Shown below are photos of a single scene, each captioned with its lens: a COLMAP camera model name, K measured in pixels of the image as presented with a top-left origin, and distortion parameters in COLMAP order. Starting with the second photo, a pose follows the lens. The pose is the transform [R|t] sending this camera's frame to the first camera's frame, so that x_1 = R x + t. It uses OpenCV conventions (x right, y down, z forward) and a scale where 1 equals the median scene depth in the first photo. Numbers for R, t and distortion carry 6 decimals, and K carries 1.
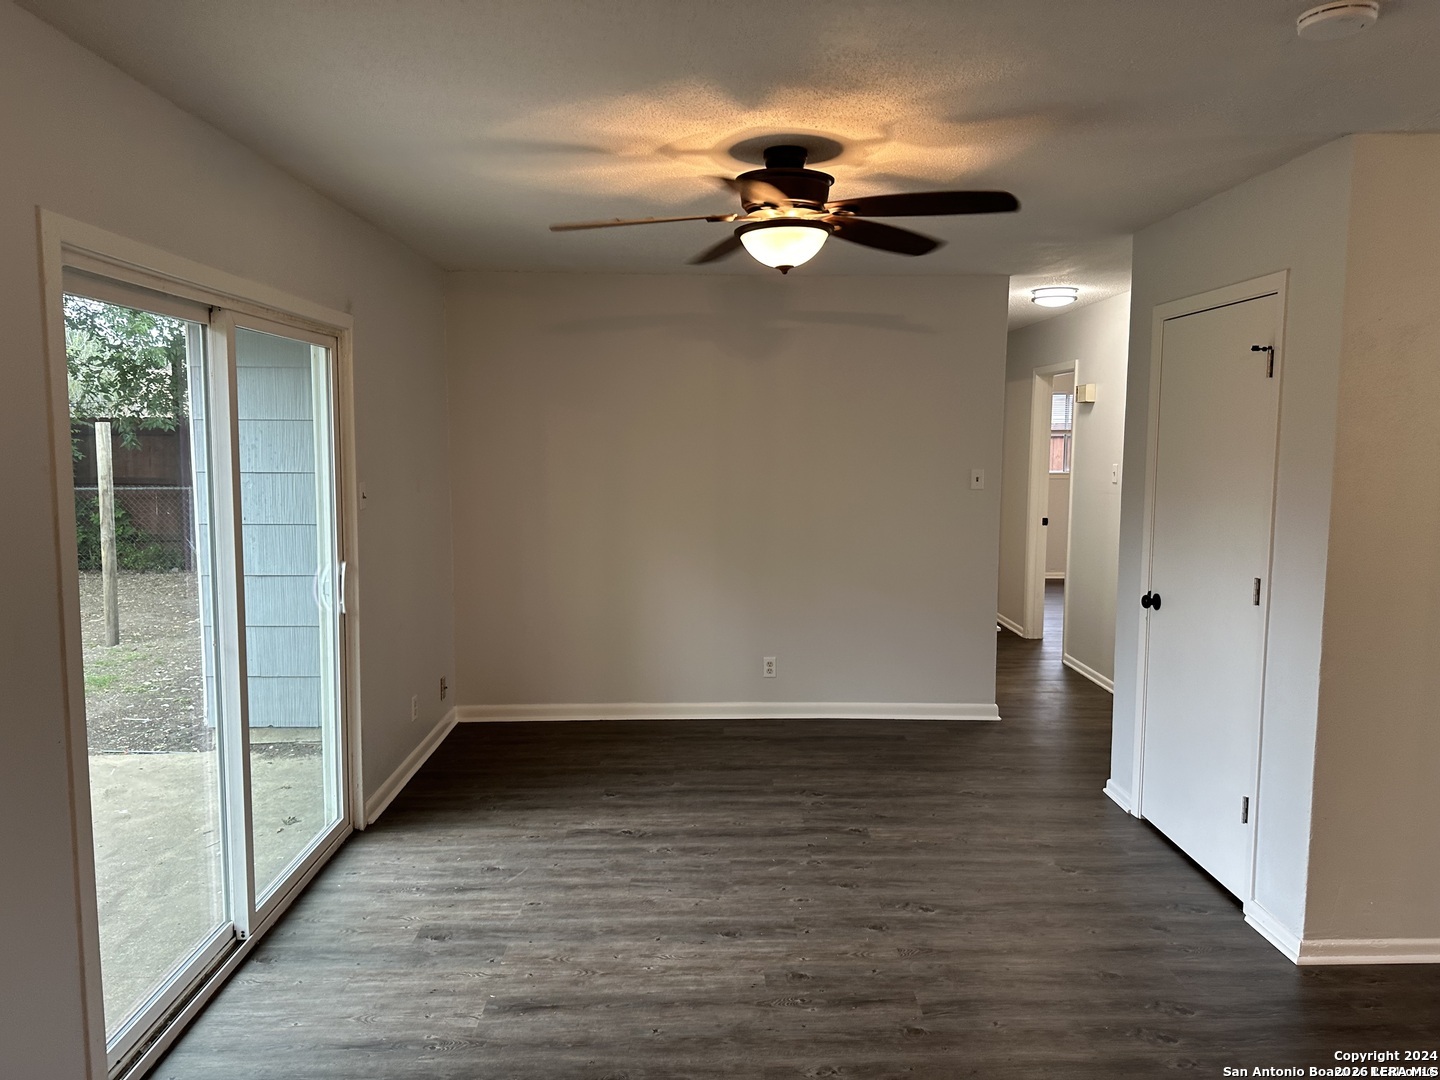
lens RADIAL K [[1024.7, 0, 729.3], [0, 1024.7, 542.0], [0, 0, 1]] dist [0.000694, -0.006096]
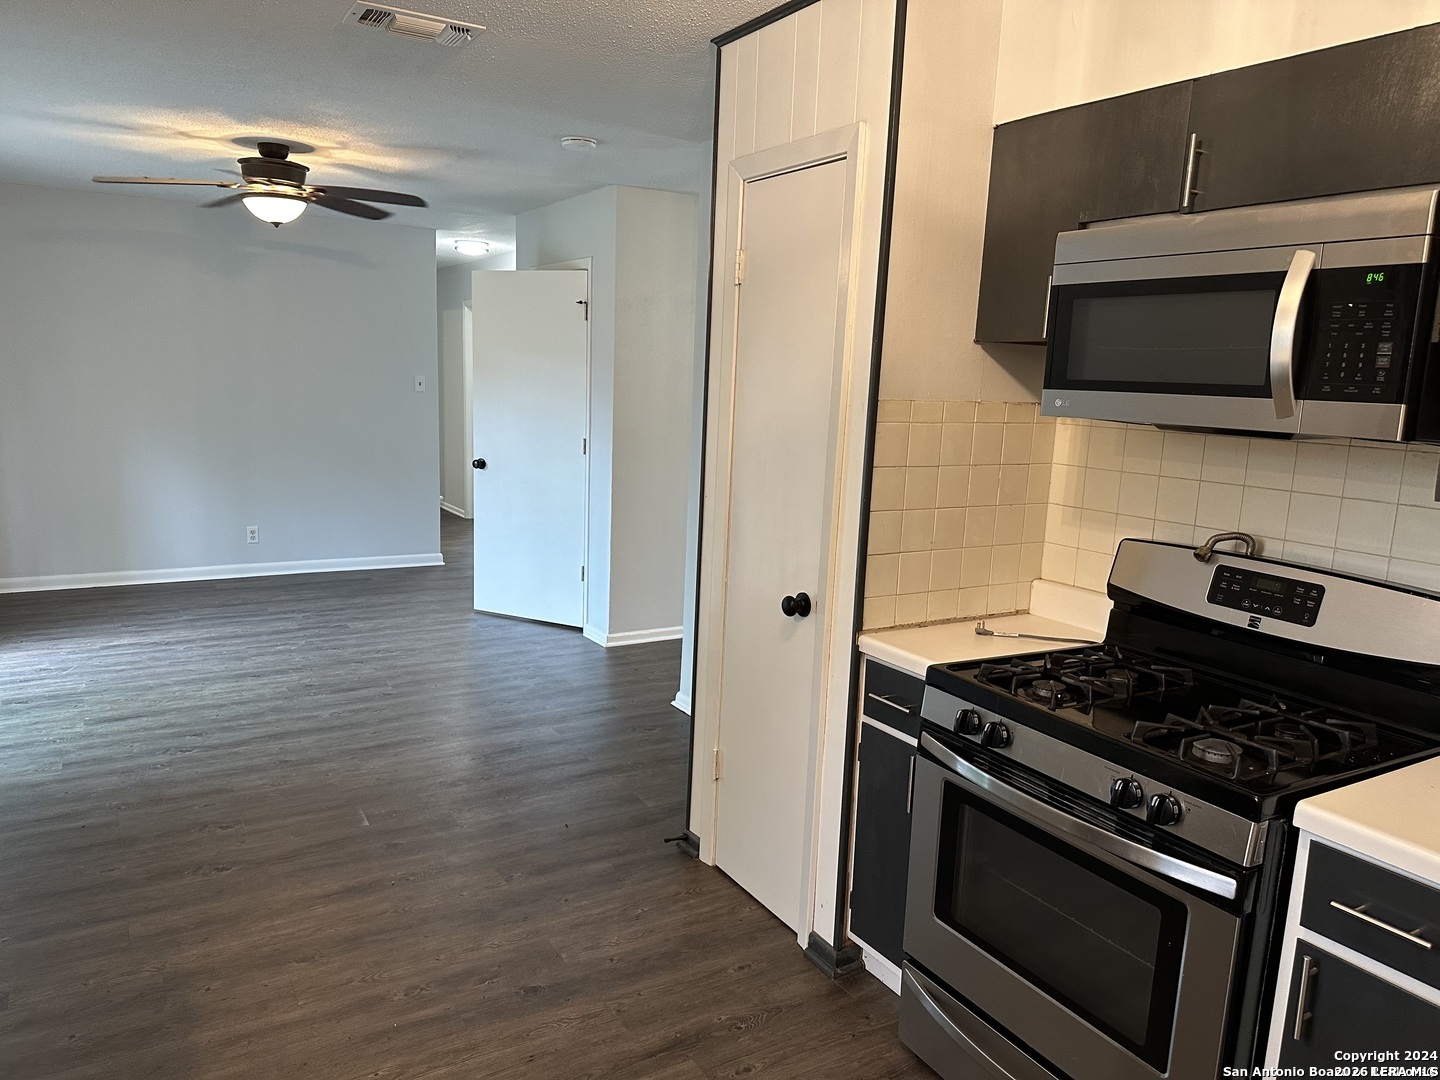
lens RADIAL K [[1024.7, 0, 729.3], [0, 1024.7, 542.0], [0, 0, 1]] dist [0.000694, -0.006096]
pose [[0.868941, -0.052420, 0.492132, -0.107161], [0.017059, 0.996956, 0.076072, 0.075200], [-0.494622, -0.057706, 0.867190, -0.531486]]
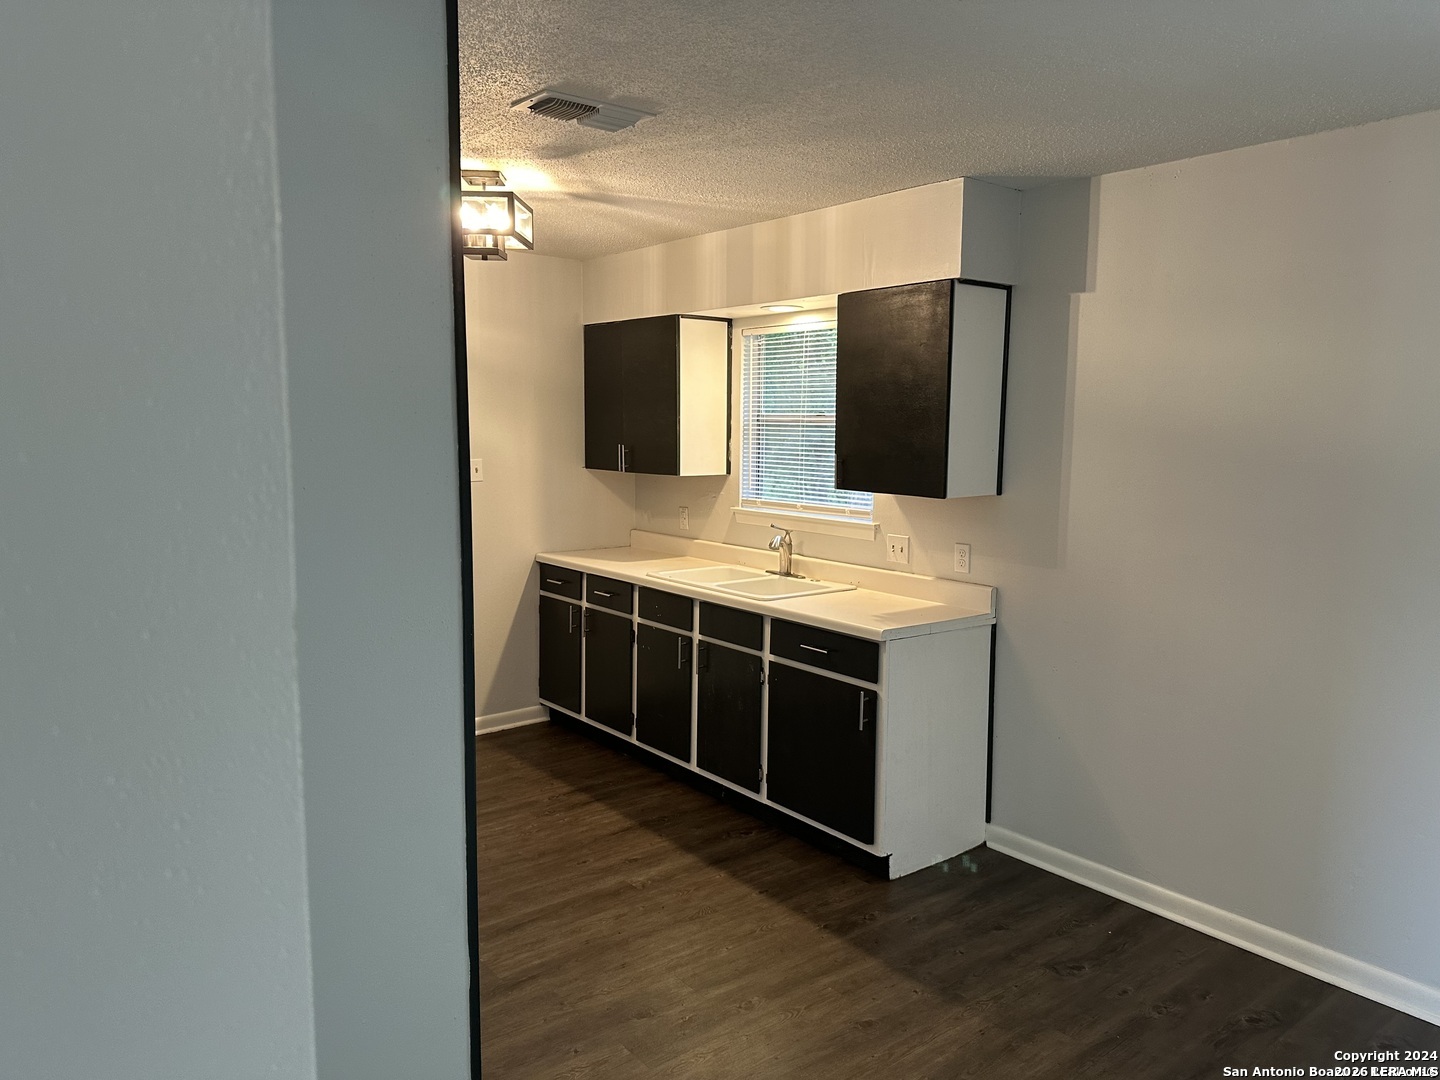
lens RADIAL K [[1024.7, 0, 729.3], [0, 1024.7, 542.0], [0, 0, 1]] dist [0.000694, -0.006096]
pose [[-0.795373, 0.058835, -0.603258, 0.458357], [-0.079564, 0.976531, 0.200142, -0.068584], [0.600875, 0.207185, -0.772026, 0.605972]]
